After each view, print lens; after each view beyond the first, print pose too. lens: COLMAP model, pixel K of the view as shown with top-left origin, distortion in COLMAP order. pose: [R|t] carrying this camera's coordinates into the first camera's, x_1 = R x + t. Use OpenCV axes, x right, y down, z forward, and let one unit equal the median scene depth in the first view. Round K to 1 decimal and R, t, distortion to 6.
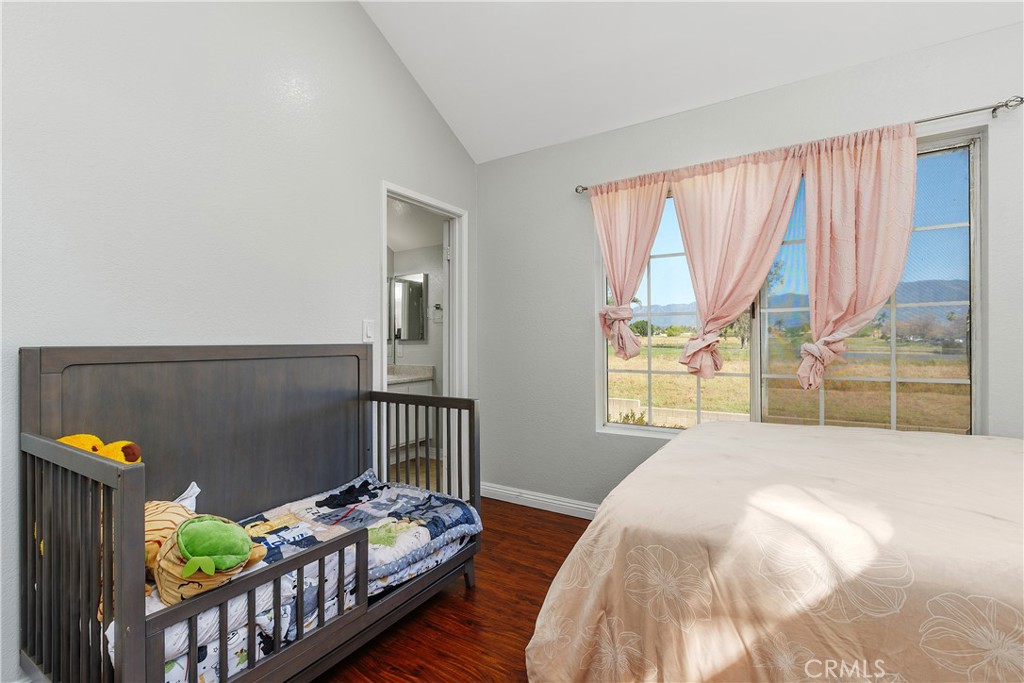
lens RADIAL K [[474.6, 0, 510.2], [0, 474.6, 339.8], [0, 0, 1]] dist [0.004950, -0.002539]
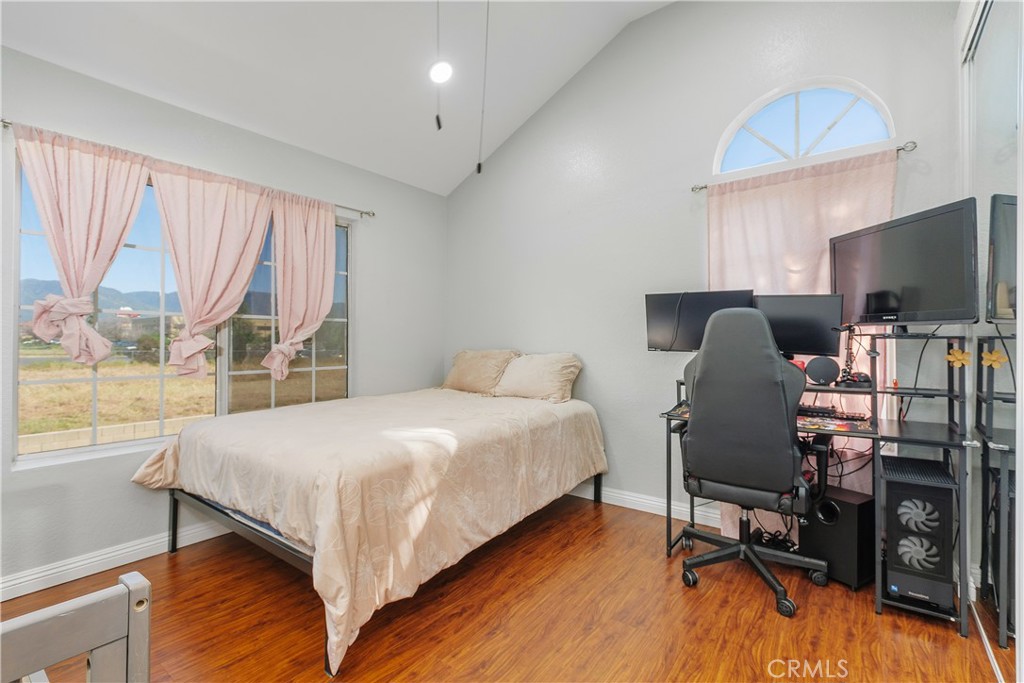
lens RADIAL K [[474.6, 0, 511.0], [0, 474.6, 341.3], [0, 0, 1]] dist [0.004950, -0.002539]
pose [[0.080411, 0.013831, 0.996666, -0.601210], [-0.003418, 0.999902, -0.013600, 0.013746], [-0.996756, -0.002313, 0.080450, 0.261882]]
